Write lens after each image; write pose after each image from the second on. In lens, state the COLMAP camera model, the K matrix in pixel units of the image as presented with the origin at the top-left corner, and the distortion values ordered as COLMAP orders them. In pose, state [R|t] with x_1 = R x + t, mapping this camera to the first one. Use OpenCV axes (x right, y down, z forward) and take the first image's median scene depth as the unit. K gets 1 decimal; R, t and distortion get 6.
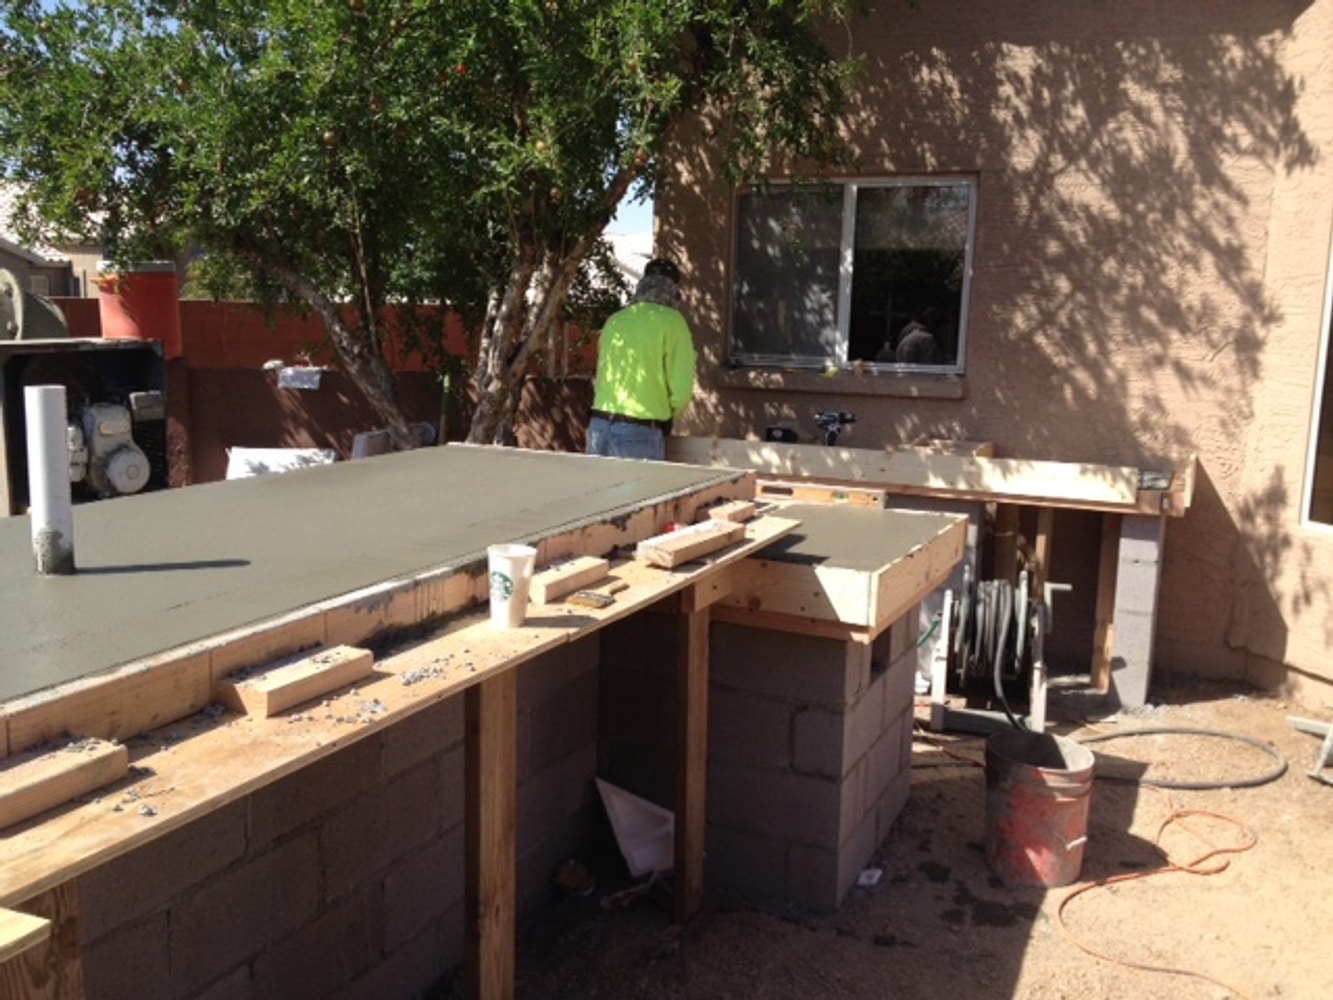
lens RADIAL K [[1288.9, 0, 630.4], [0, 1288.9, 522.6], [0, 0, 1]] dist [0.229359, -0.703607]
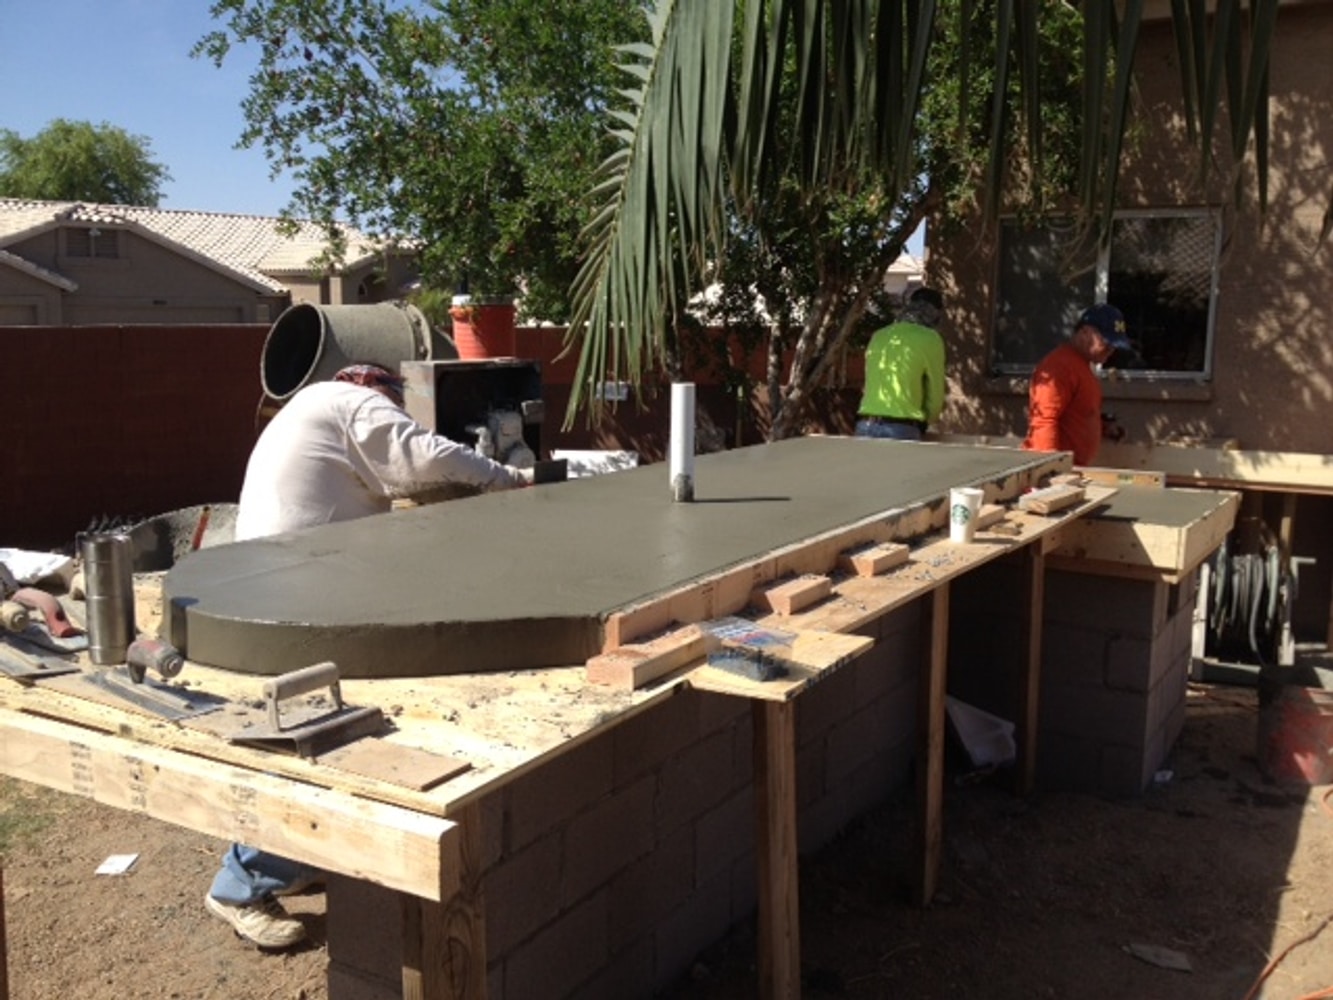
lens RADIAL K [[1237.9, 0, 670.8], [0, 1237.9, 524.4], [0, 0, 1]] dist [0.126010, -0.275788]
pose [[0.992916, 0.004602, -0.118728, -0.092542], [-0.005418, 0.999964, -0.006547, 0.025361], [0.118693, 0.007144, 0.992905, -0.162665]]
